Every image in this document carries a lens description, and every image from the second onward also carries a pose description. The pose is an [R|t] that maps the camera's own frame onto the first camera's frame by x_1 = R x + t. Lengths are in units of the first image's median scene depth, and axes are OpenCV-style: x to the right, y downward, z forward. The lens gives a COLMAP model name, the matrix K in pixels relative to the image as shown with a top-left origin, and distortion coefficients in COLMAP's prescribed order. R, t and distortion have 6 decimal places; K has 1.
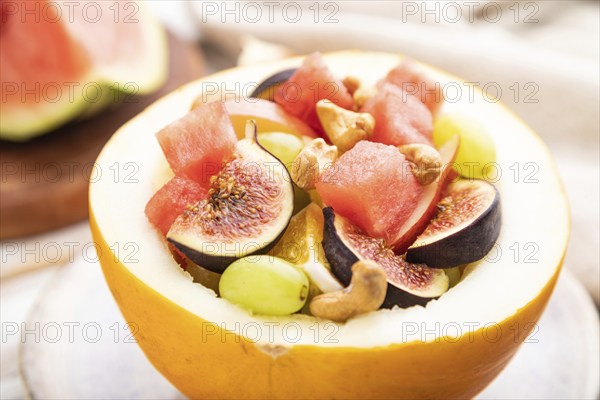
lens RADIAL K [[1231.7, 0, 300.0], [0, 1231.7, 200.0], [0, 0, 1]] dist [-0.017970, 0.051728]
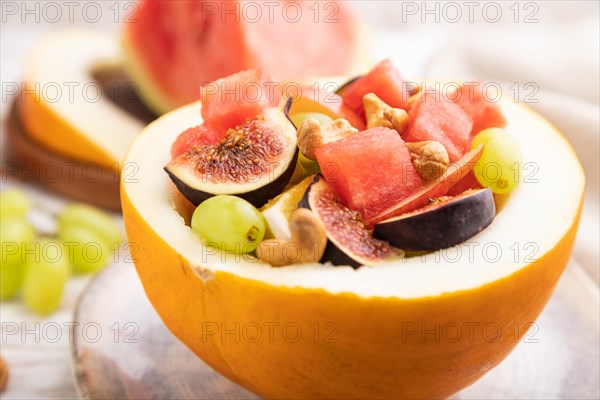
lens RADIAL K [[1231.7, 0, 300.0], [0, 1231.7, 200.0], [0, 0, 1]] dist [-0.017970, 0.051728]
pose [[0.906208, 0.182913, -0.381221, 0.413319], [-0.236800, 0.966483, -0.099177, 0.135230], [0.350302, 0.180149, 0.919149, 0.039971]]
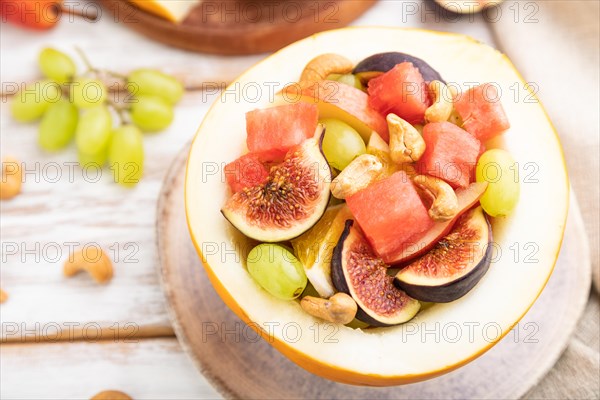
lens RADIAL K [[892.0, 0, 300.0], [0, 892.0, 200.0], [0, 0, 1]] dist [-0.006110, 0.001069]
pose [[0.907239, 0.353922, -0.227281, 0.178060], [-0.211290, 0.850704, 0.481309, -0.445568], [0.363695, -0.388640, 0.846572, 0.219202]]
